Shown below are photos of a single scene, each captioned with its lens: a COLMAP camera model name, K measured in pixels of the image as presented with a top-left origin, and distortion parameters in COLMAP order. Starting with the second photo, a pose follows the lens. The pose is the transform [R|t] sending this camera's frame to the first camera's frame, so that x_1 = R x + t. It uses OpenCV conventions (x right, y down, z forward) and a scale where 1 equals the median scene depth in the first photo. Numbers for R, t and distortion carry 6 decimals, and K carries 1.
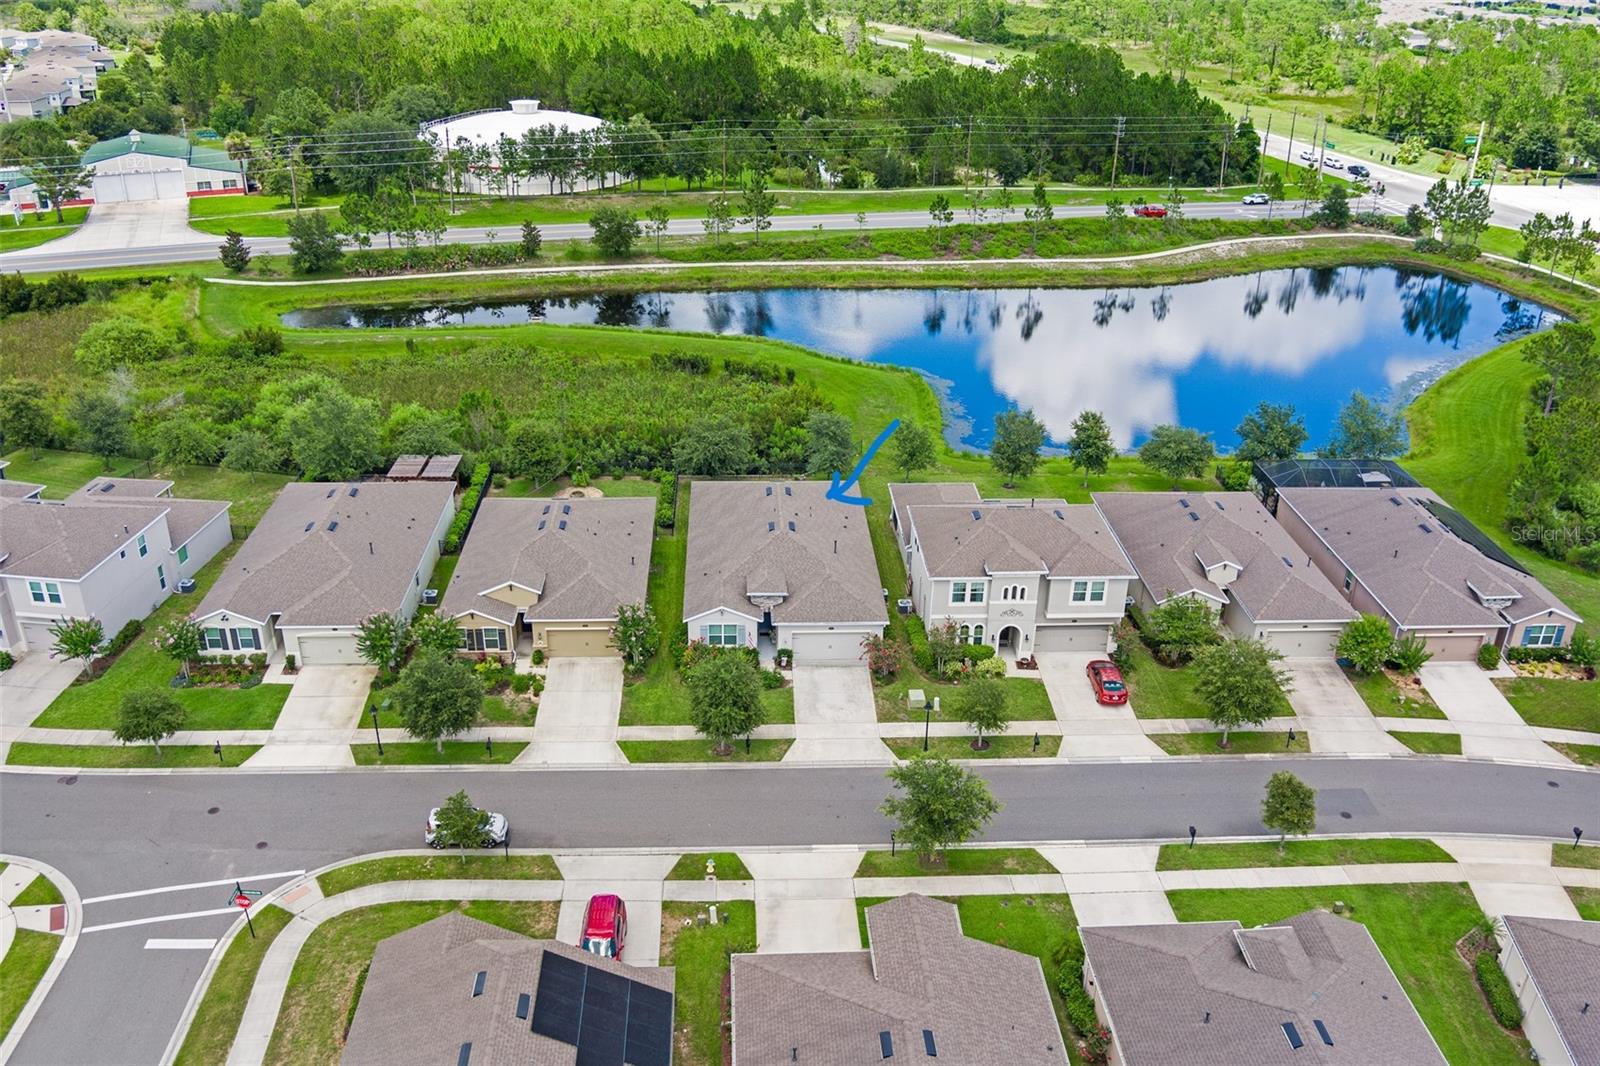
lens RADIAL K [[1305.6, 0, 800.0], [0, 1305.6, 533.0], [0, 0, 1]] dist [-0.065347, 0.010697]
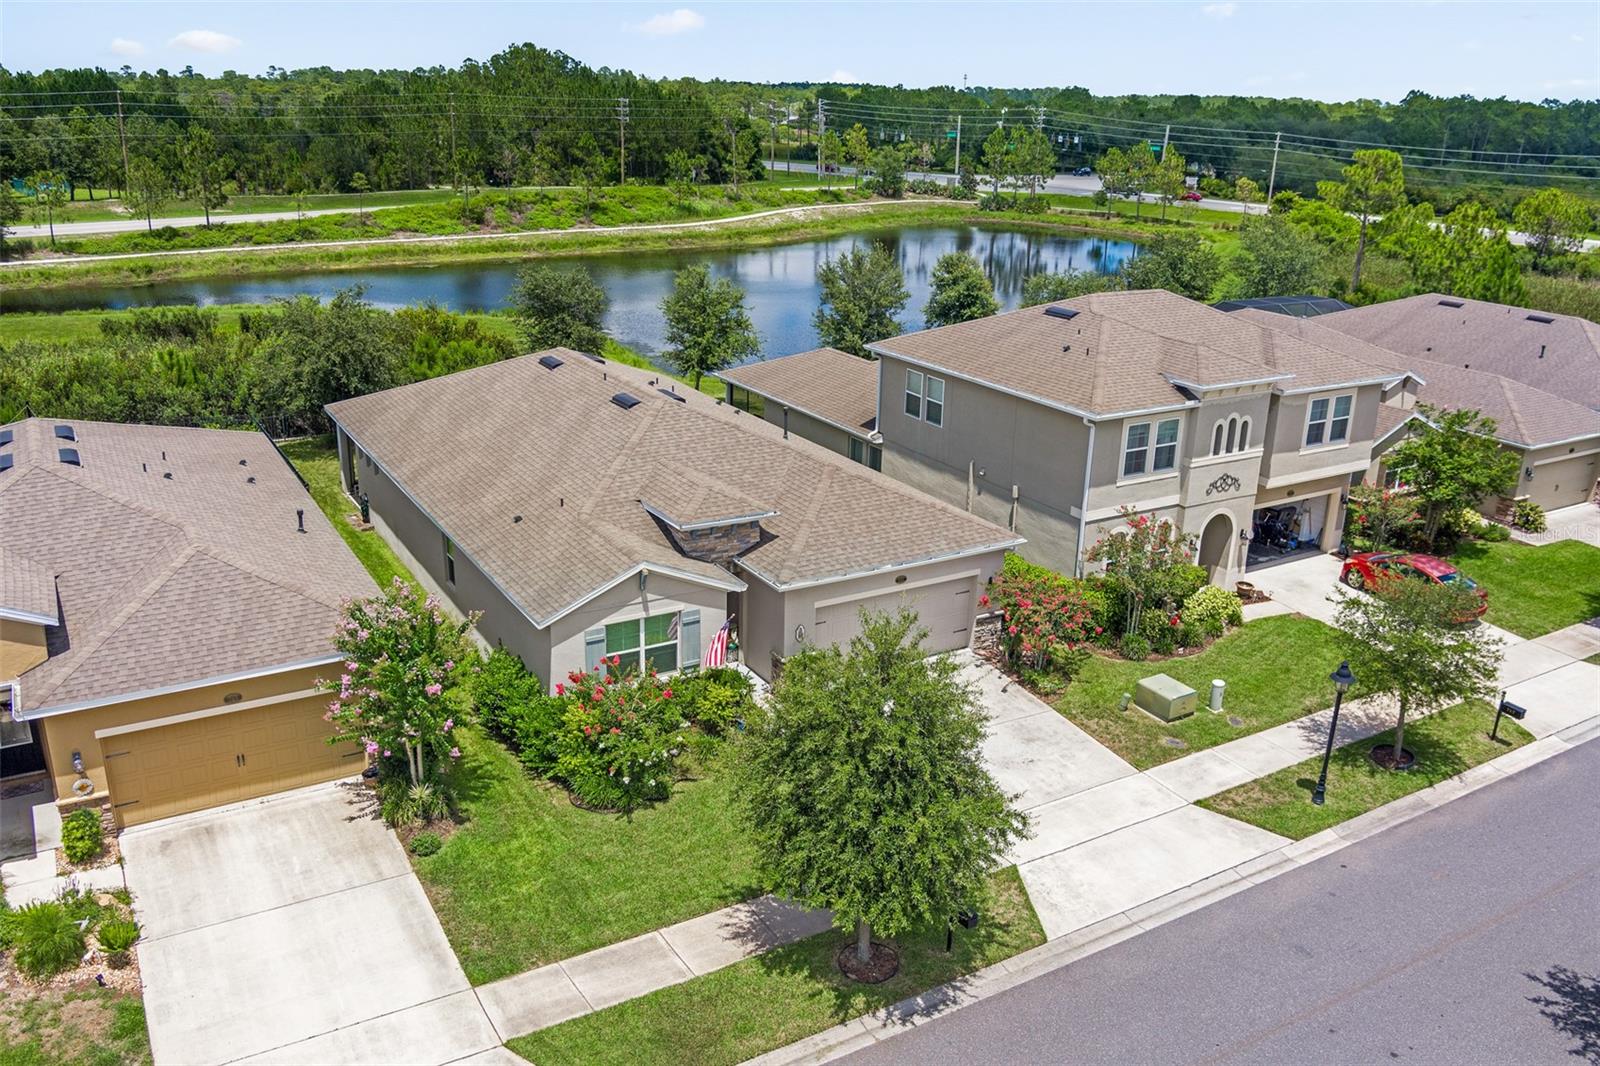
lens RADIAL K [[1305.6, 0, 800.0], [0, 1305.6, 533.0], [0, 0, 1]] dist [-0.065347, 0.010697]
pose [[0.887303, -0.150757, 0.435851, -0.171904], [0.194276, 0.979303, -0.056773, 0.075586], [-0.418271, 0.135050, 0.898226, 0.656382]]
